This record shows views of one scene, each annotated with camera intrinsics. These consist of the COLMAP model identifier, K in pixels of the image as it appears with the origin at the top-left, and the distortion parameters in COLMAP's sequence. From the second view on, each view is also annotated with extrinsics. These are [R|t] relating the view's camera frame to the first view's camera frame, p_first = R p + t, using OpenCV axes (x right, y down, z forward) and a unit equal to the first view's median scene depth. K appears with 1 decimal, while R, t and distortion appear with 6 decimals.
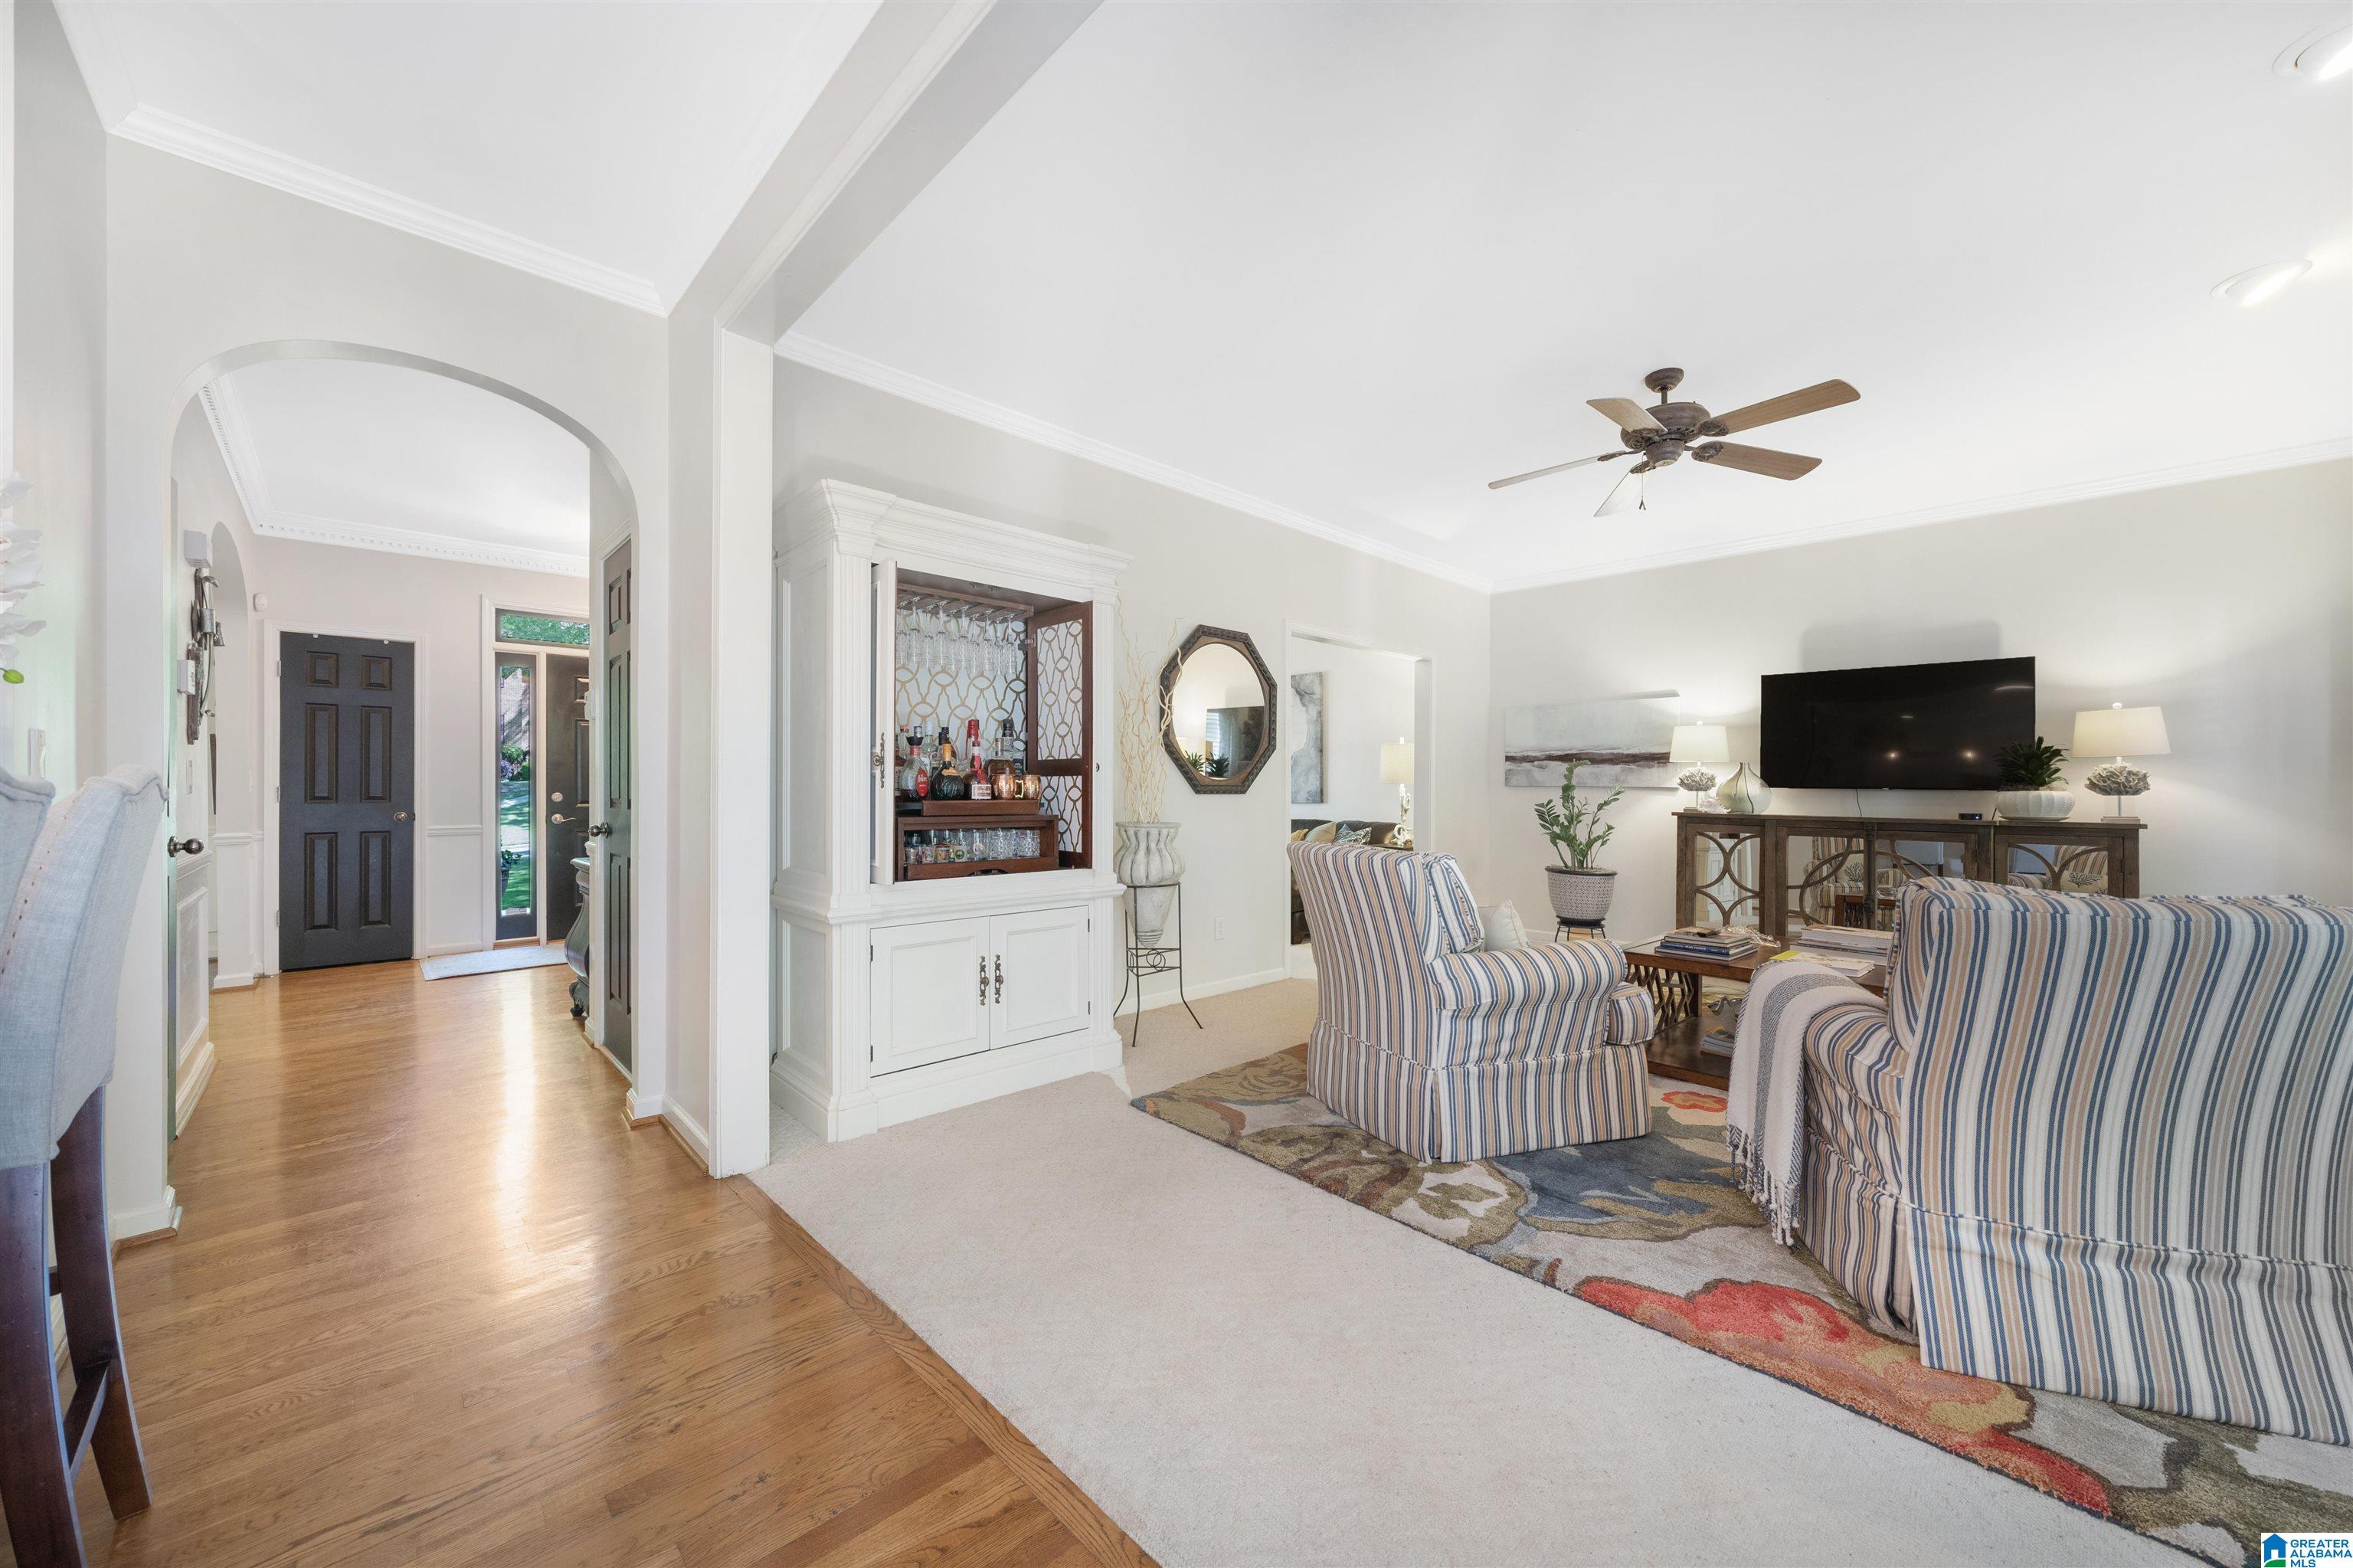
lens RADIAL K [[866.3, 0, 1176.5], [0, 866.3, 784.0], [0, 0, 1]] dist [0.000164, -0.000021]
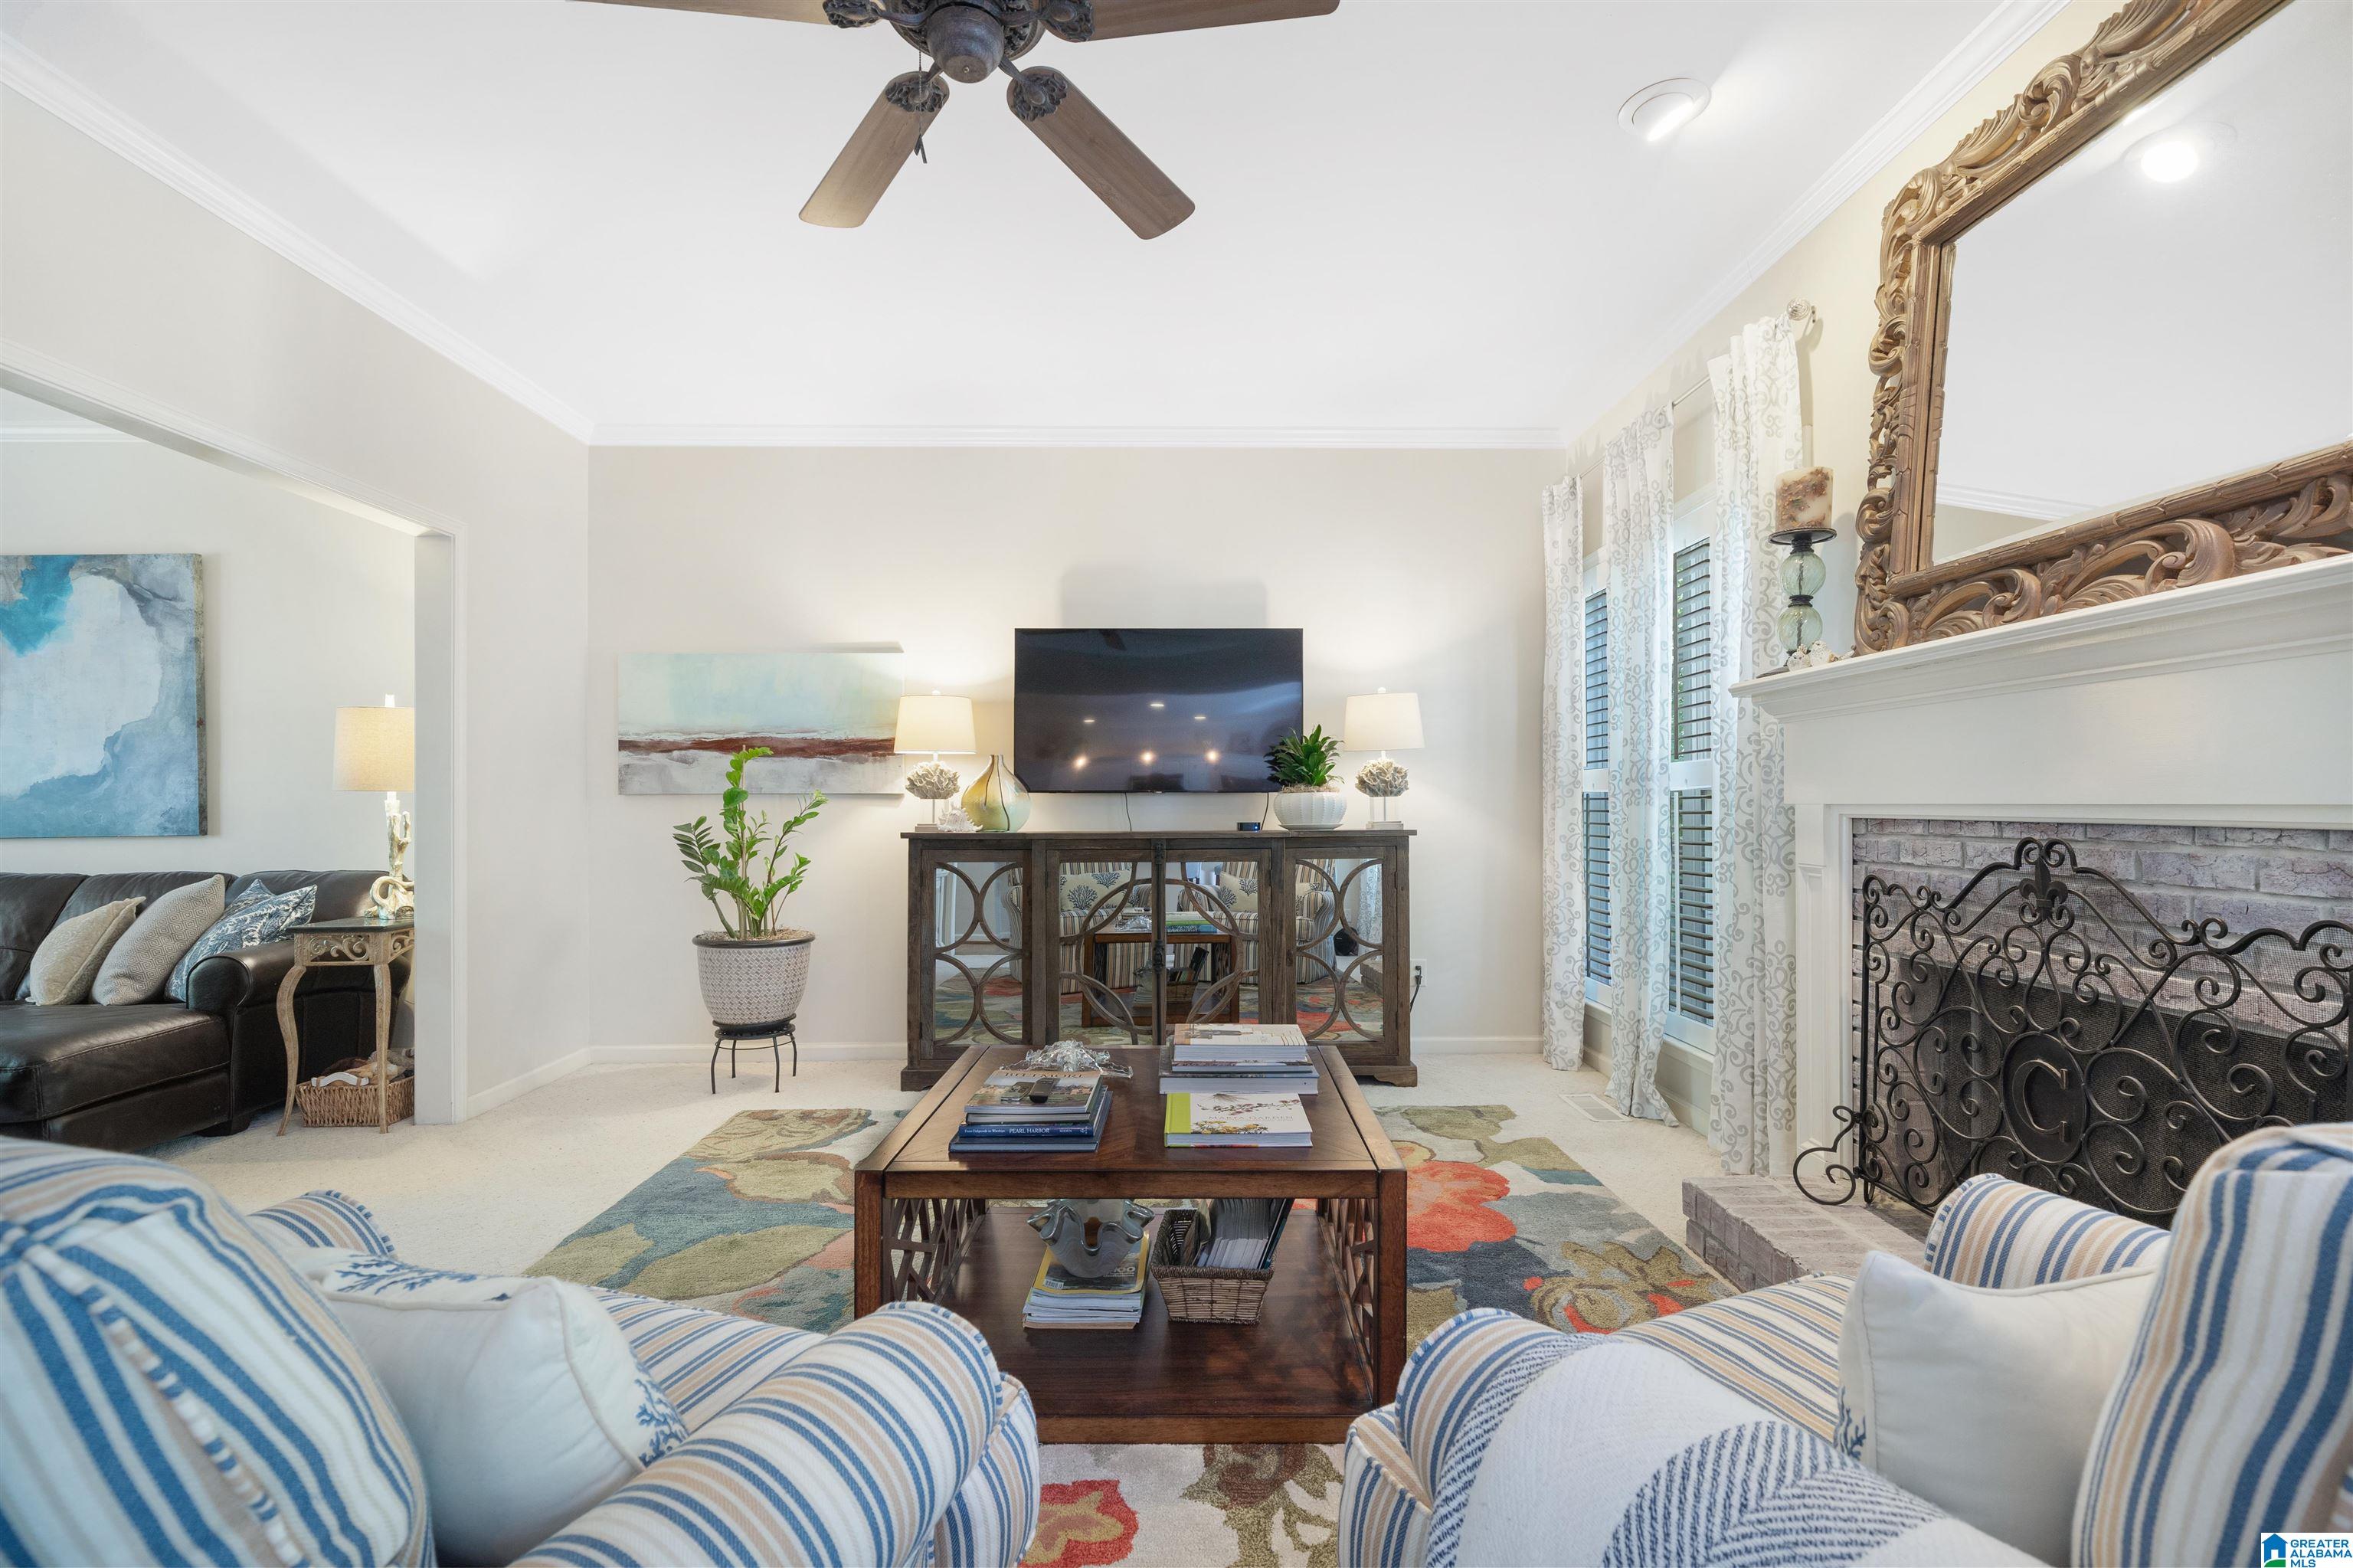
lens RADIAL K [[1014.3, 0, 1176.5], [0, 1014.3, 784.0], [0, 0, 1]] dist [-0.002157, -0.000111]
pose [[0.656031, -0.001128, 0.754733, 0.142256], [0.009083, 0.999938, -0.006401, 0.003603], [-0.754680, 0.011055, 0.656000, 0.348558]]
